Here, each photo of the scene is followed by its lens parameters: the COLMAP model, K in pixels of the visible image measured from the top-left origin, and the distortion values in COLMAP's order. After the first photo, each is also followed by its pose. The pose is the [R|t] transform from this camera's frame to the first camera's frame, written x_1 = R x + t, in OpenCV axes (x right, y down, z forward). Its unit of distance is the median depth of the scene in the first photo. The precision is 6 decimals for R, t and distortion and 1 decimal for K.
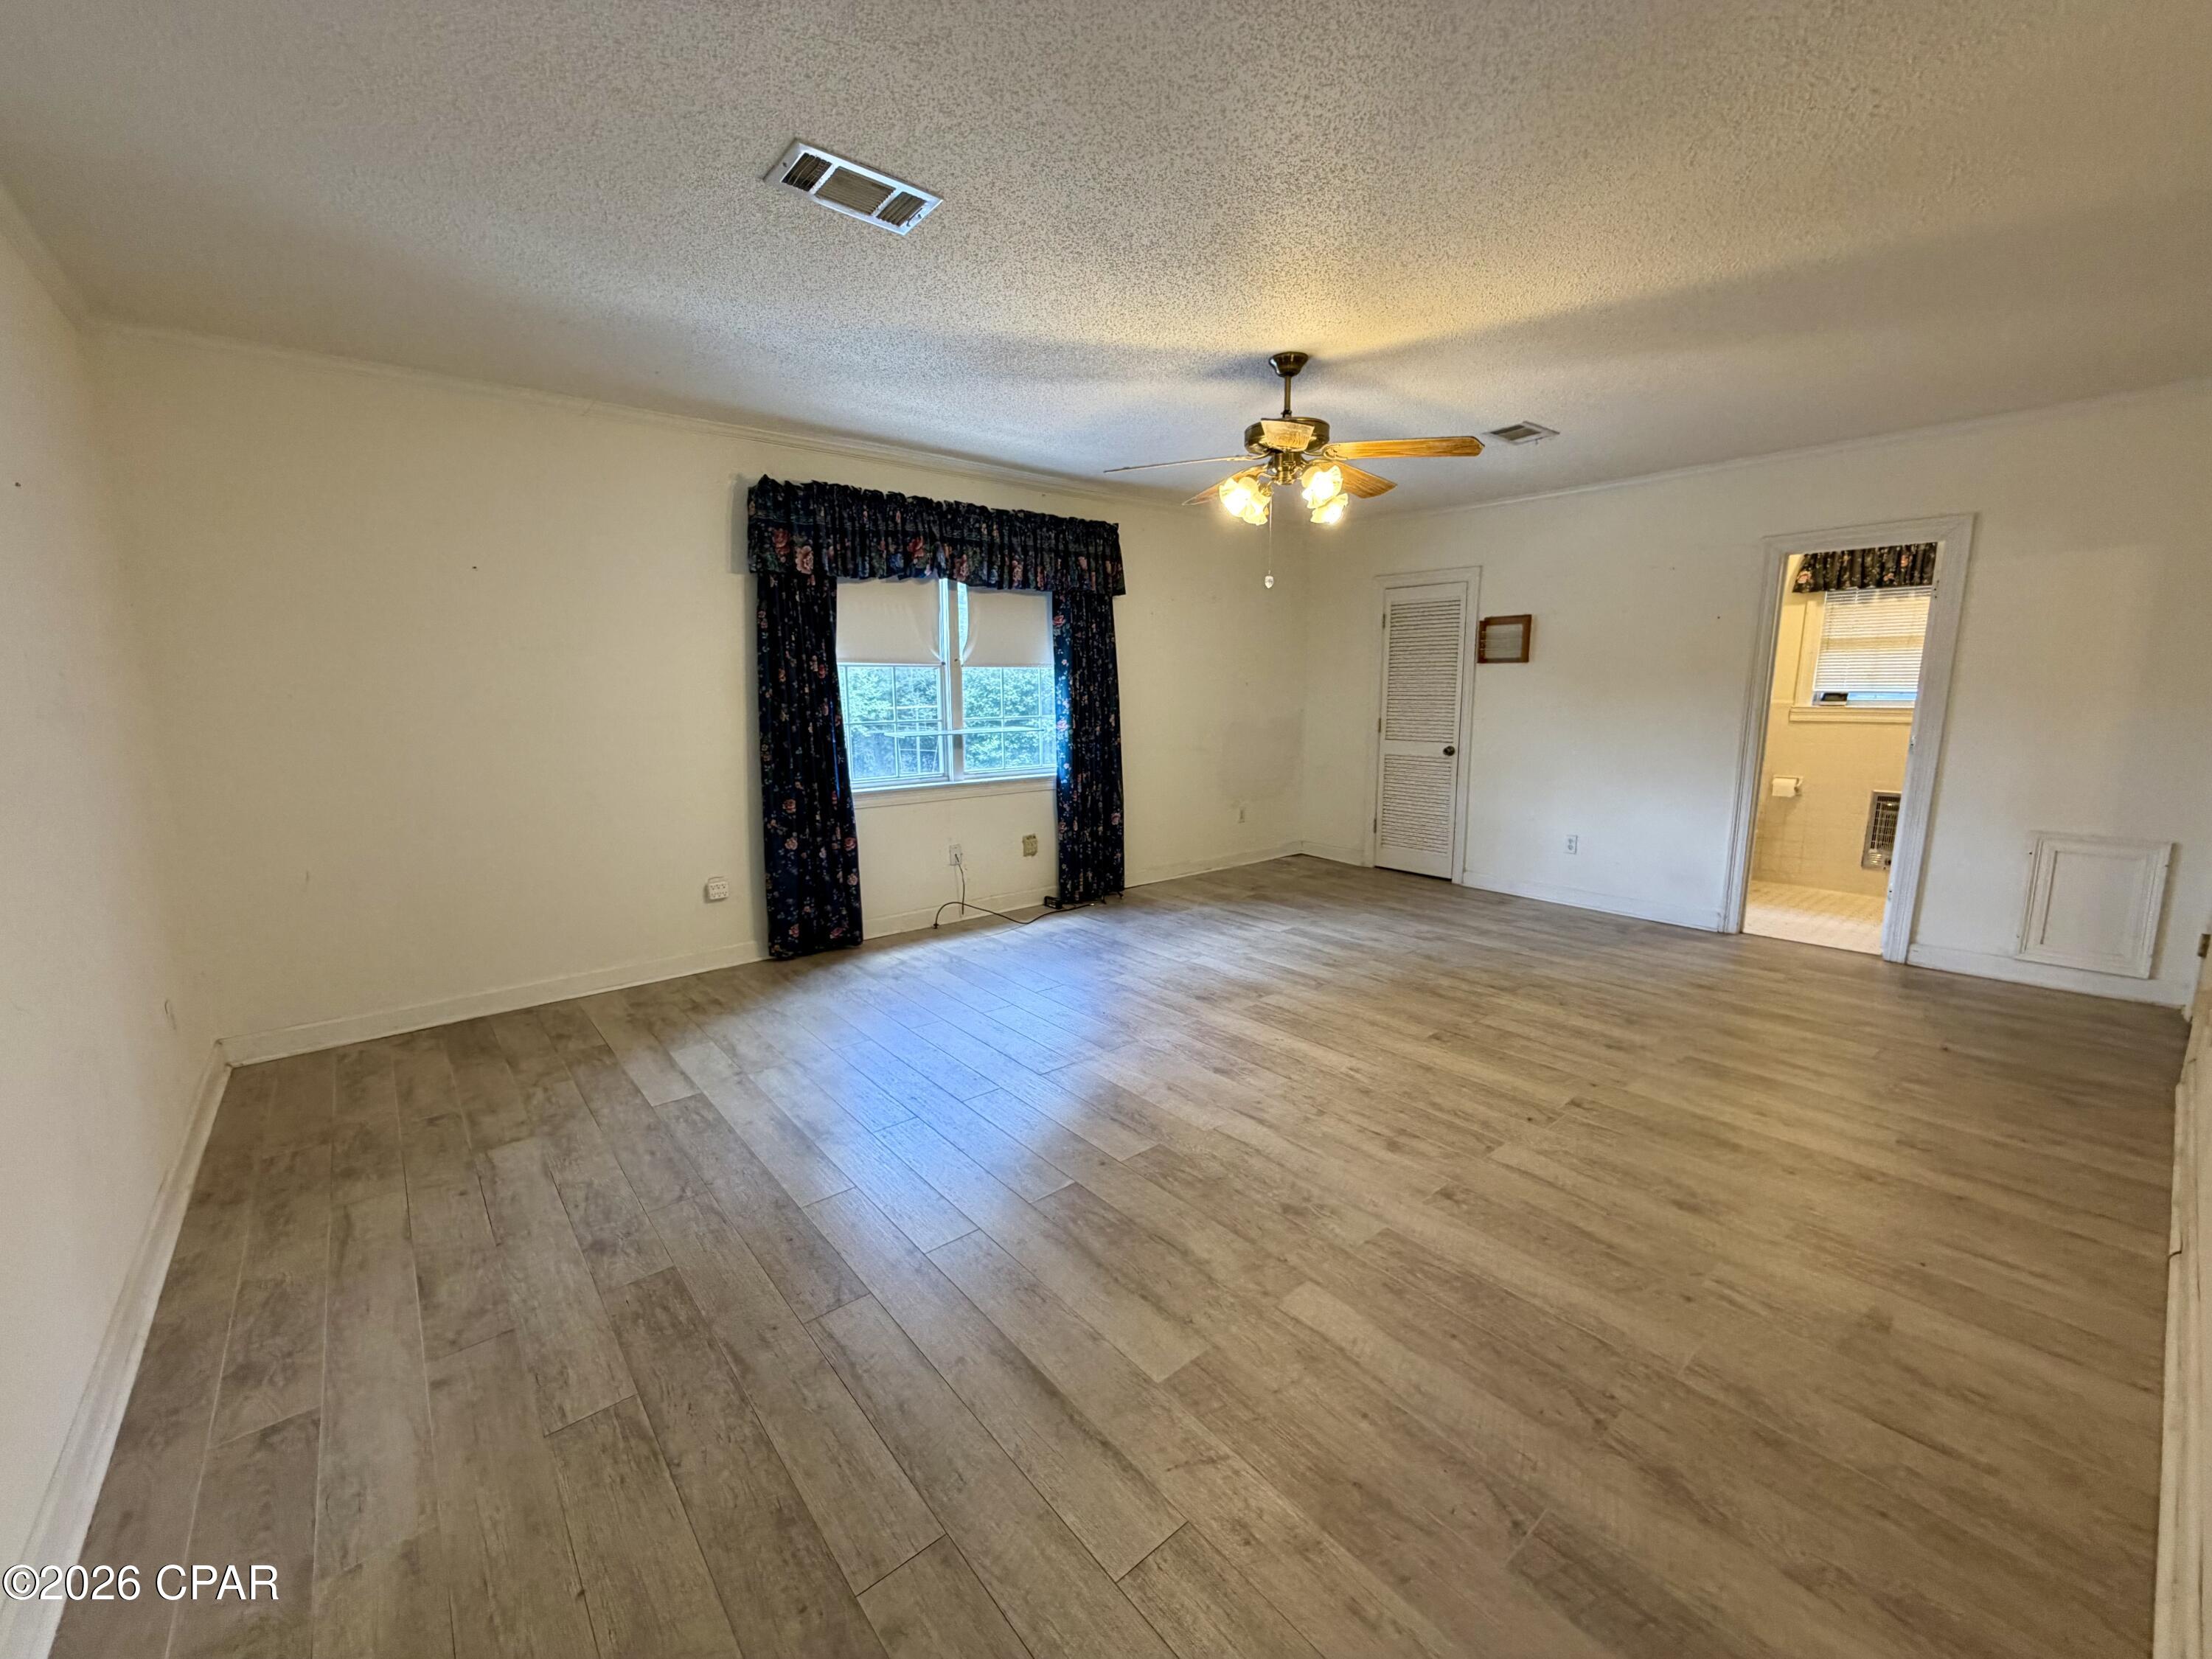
lens RADIAL K [[881.8, 0, 1109.9], [0, 881.8, 833.8], [0, 0, 1]] dist [0.000322, -0.000136]
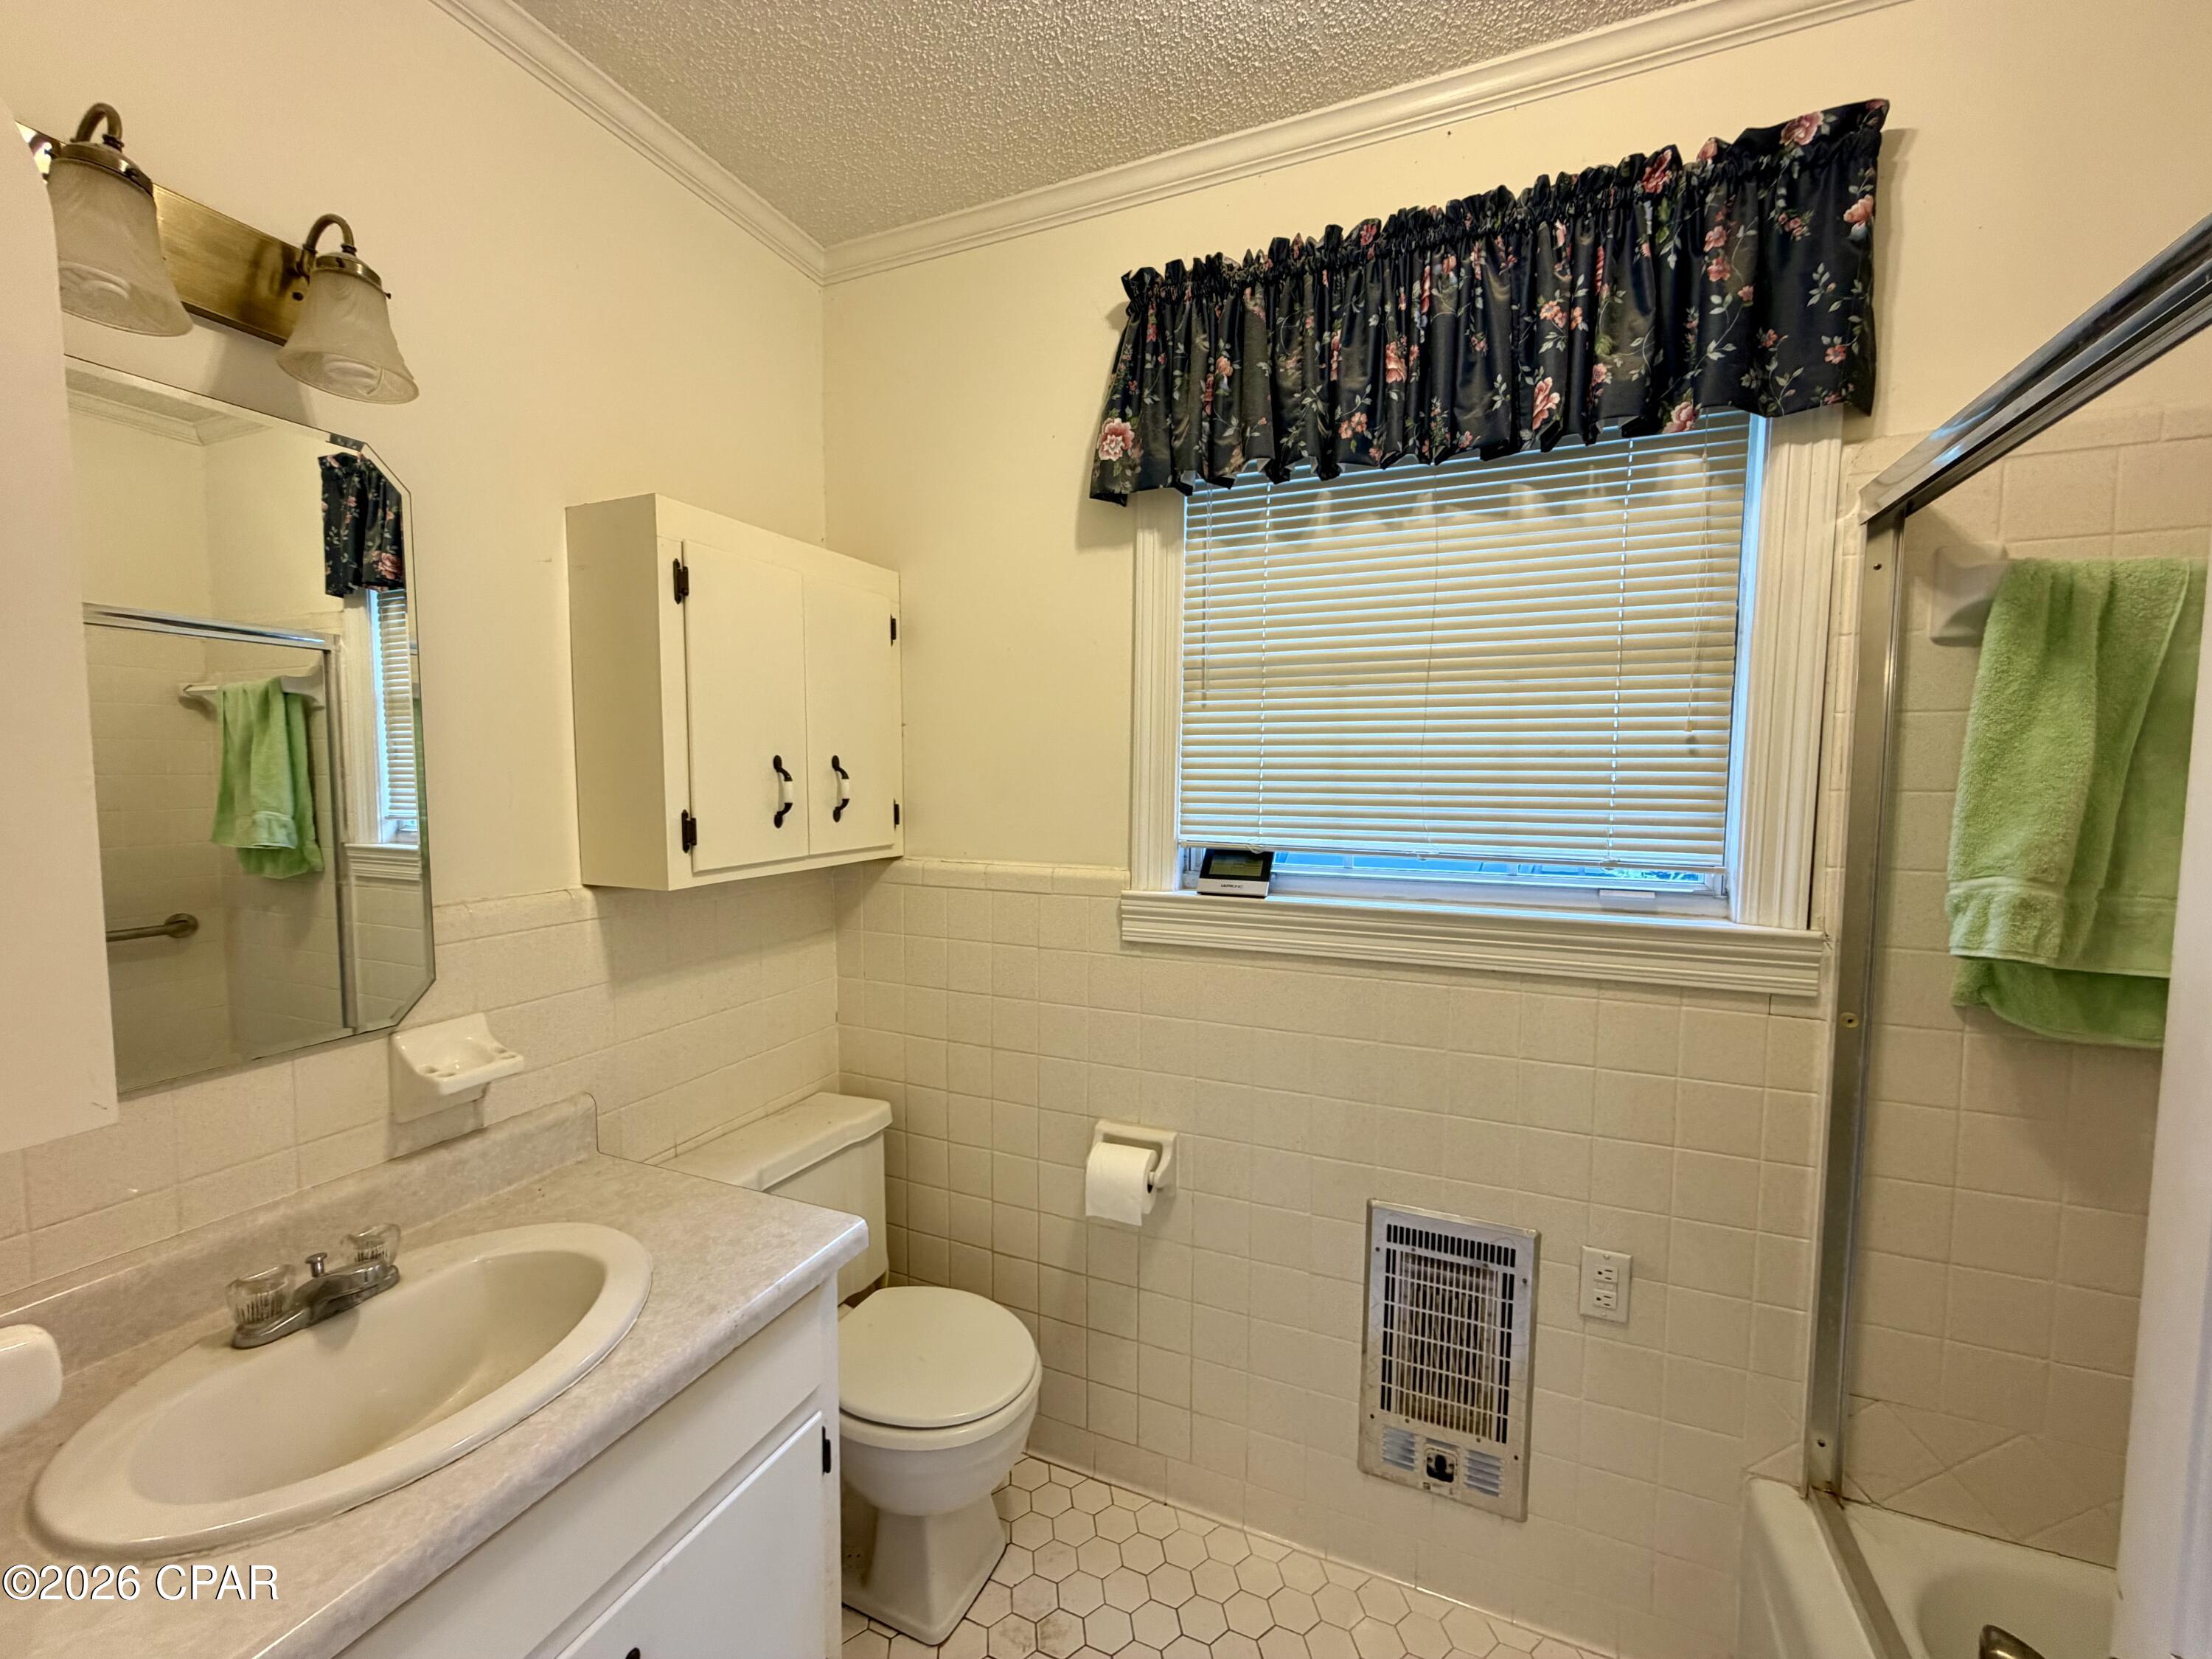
lens RADIAL K [[881.8, 0, 1108.3], [0, 881.8, 834.6], [0, 0, 1]] dist [0.000322, -0.000136]
pose [[0.895584, -0.018782, 0.444496, 0.666536], [0.060939, 0.994870, -0.080744, -0.145710], [-0.440699, 0.099400, 0.892134, 0.772953]]
